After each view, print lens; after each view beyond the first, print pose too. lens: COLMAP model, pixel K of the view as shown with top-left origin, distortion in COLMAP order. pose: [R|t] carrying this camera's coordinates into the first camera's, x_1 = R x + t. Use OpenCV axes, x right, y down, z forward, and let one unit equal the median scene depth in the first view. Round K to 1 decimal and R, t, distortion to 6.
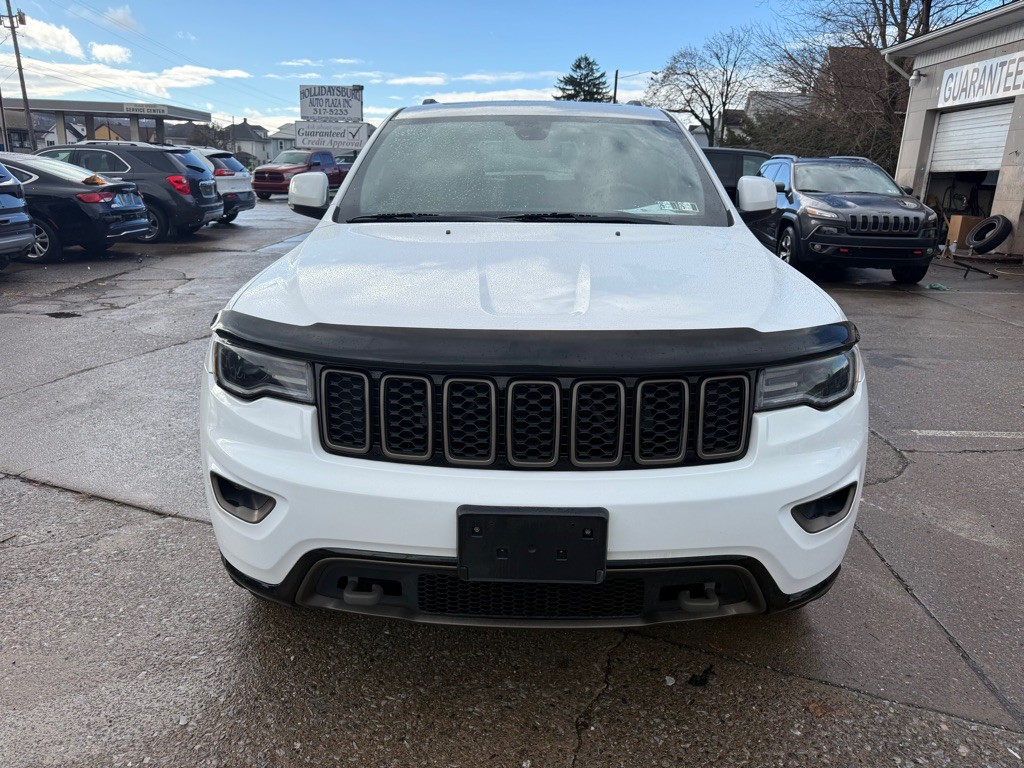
lens RADIAL K [[728.2, 0, 513.1], [0, 728.2, 375.5], [0, 0, 1]] dist [0.006979, -0.004447]
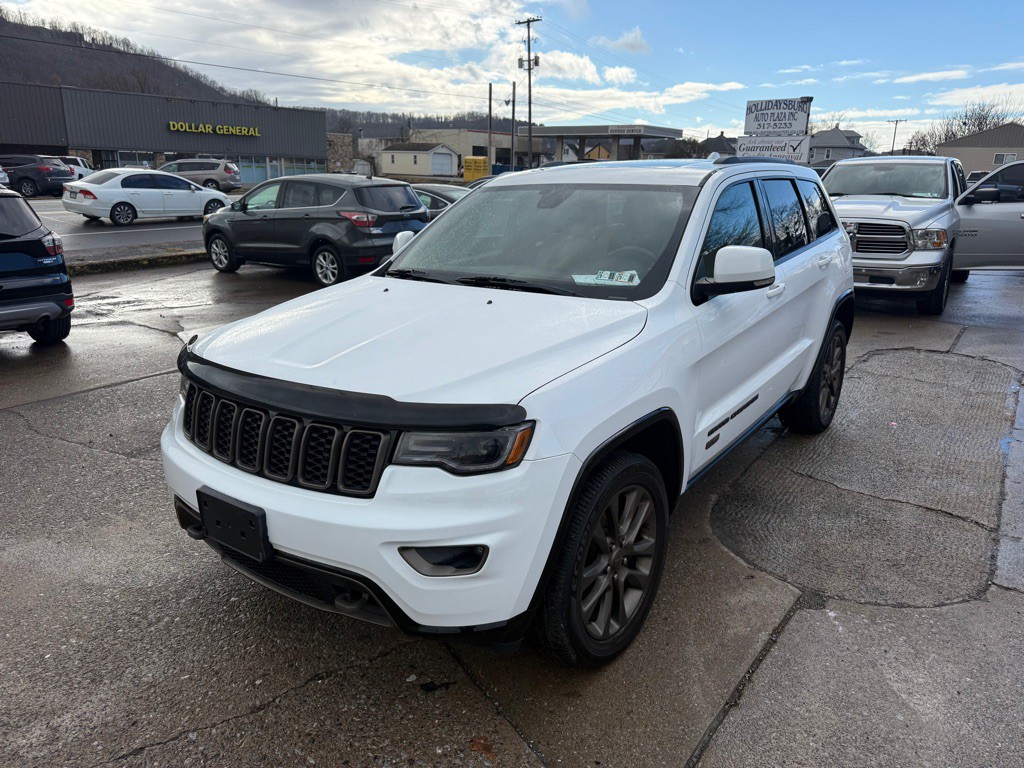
lens RADIAL K [[731.0, 0, 522.4], [0, 731.0, 385.7], [0, 0, 1]] dist [0.007746, -0.004507]
pose [[0.824511, 0.140517, -0.548121, 0.347201], [-0.140902, 0.989148, 0.041628, -0.048722], [0.548023, 0.042908, 0.835362, 0.024891]]
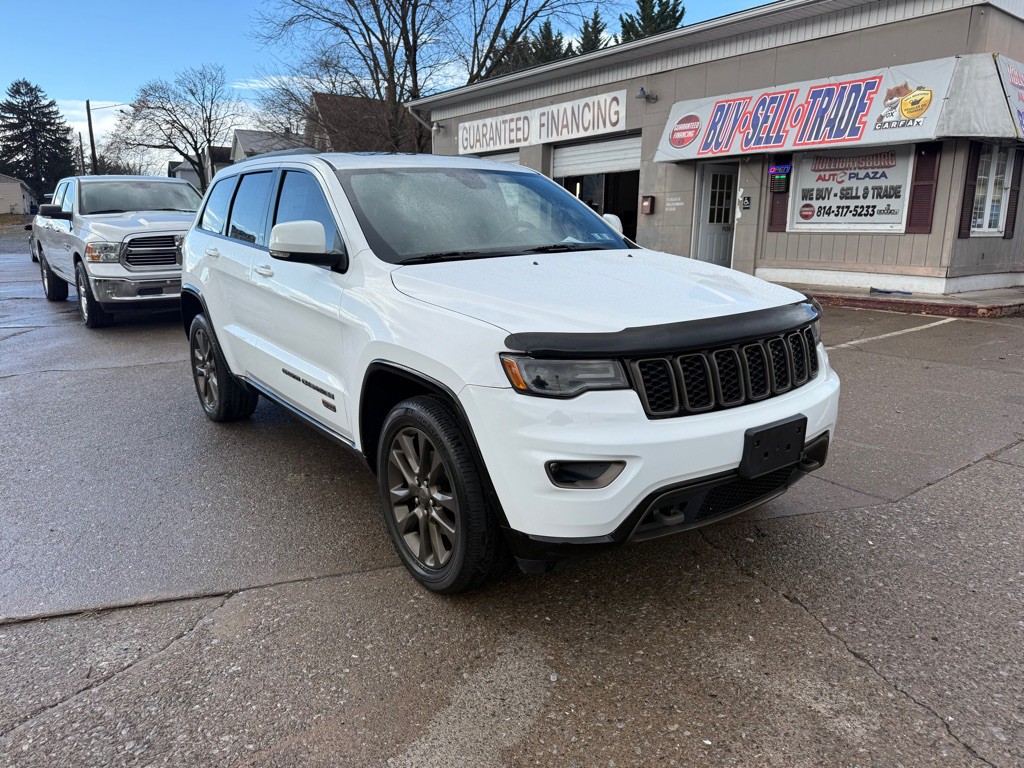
lens RADIAL K [[727.9, 0, 512.0], [0, 727.9, 384.0], [0, 0, 1]] dist [0.006997, -0.005866]
pose [[0.785979, -0.166409, 0.595437, -0.374890], [0.187568, 0.981885, 0.026820, -0.013758], [-0.589114, 0.090605, 0.802954, 0.013657]]
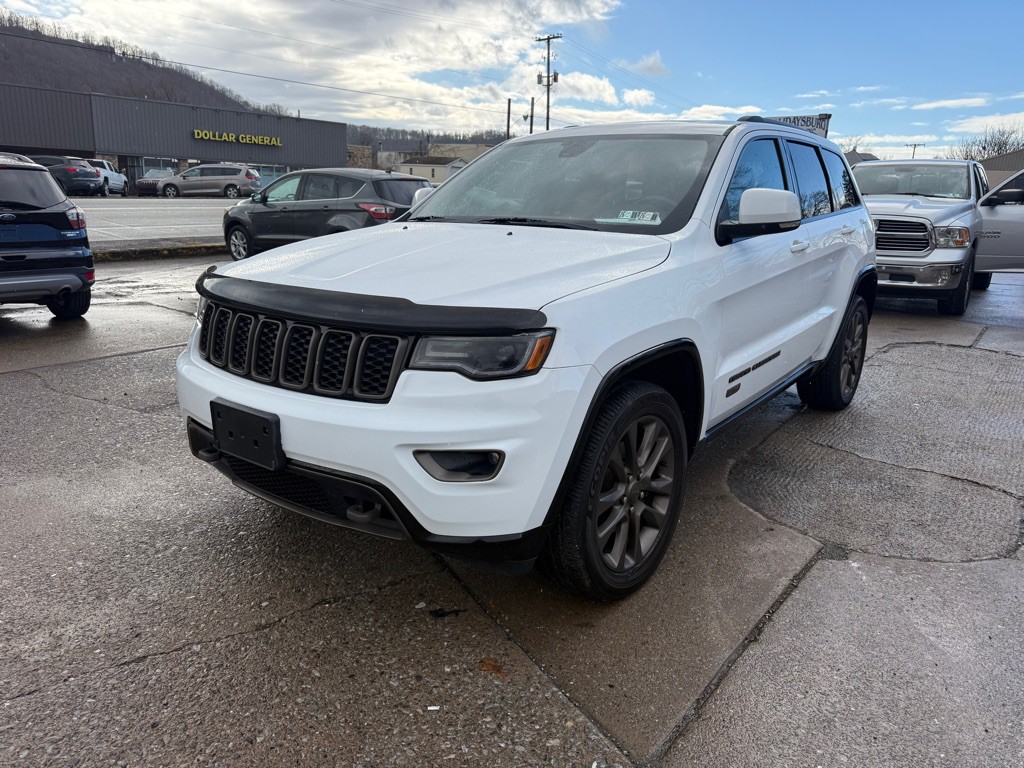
lens RADIAL K [[730.9, 0, 517.1], [0, 730.9, 377.5], [0, 0, 1]] dist [0.012737, -0.010009]
pose [[0.808461, 0.143889, -0.570690, 0.347252], [-0.166708, 0.985928, 0.012419, 0.005601], [0.564446, 0.085098, 0.821072, 0.031571]]
